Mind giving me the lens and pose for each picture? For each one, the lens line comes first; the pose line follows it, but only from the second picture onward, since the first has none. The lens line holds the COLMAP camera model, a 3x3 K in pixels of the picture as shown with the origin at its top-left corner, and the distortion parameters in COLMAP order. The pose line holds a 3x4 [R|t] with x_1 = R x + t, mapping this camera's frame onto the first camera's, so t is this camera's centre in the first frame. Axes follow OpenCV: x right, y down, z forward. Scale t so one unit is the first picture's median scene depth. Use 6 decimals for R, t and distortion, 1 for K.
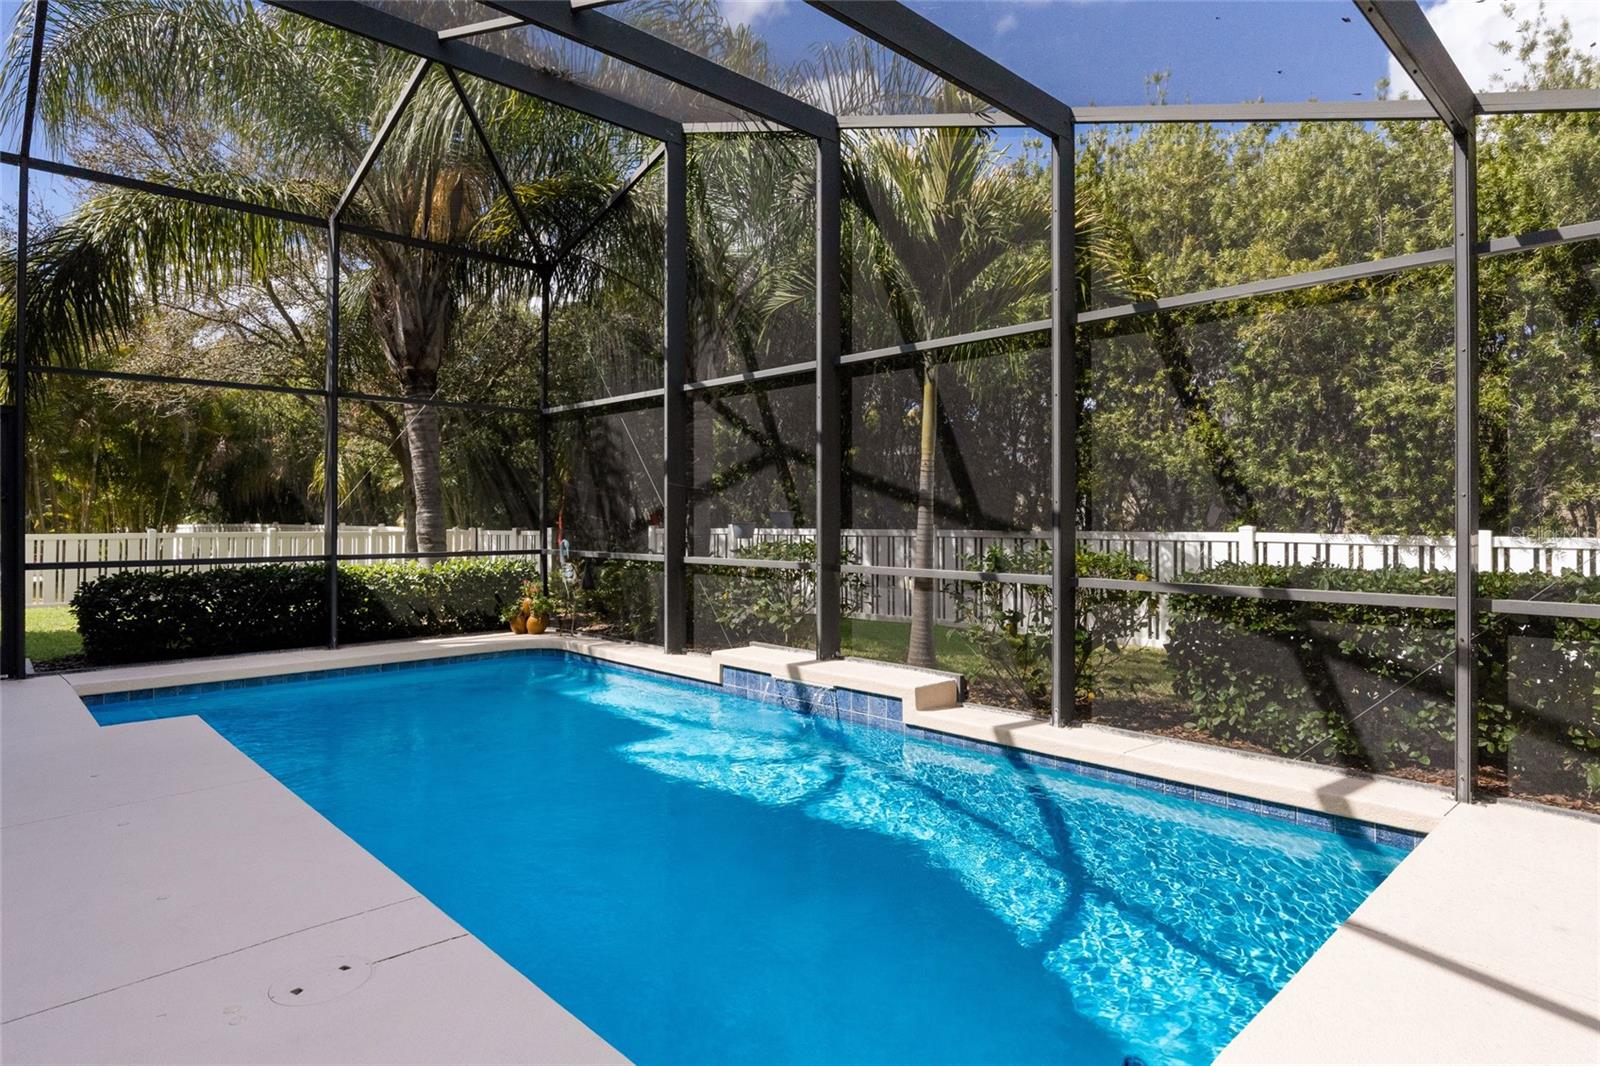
lens RADIAL K [[890.5, 0, 802.4], [0, 890.5, 526.3], [0, 0, 1]] dist [-0.000850, -0.000091]
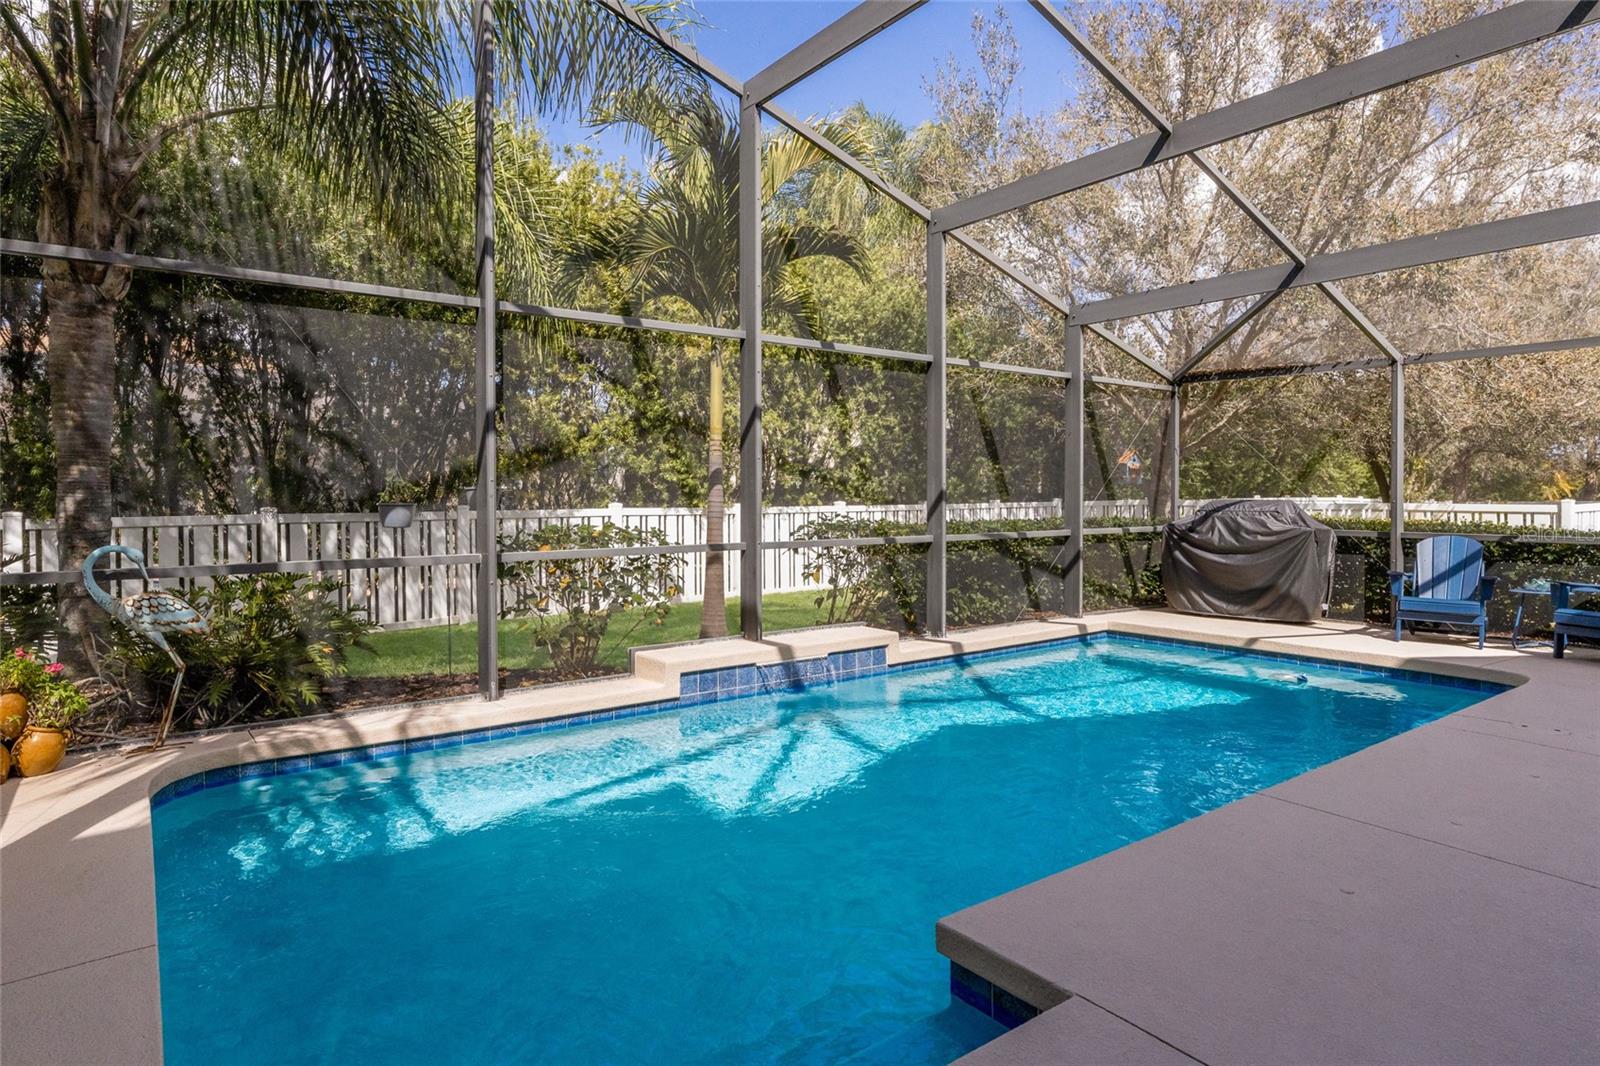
lens RADIAL K [[890.5, 0, 801.5], [0, 890.5, 525.5], [0, 0, 1]] dist [-0.000850, -0.000091]
pose [[0.117504, -0.032753, 0.992532, -1.022431], [0.013276, 0.999418, 0.031408, -0.006192], [-0.992984, 0.009486, 0.117871, 0.909861]]
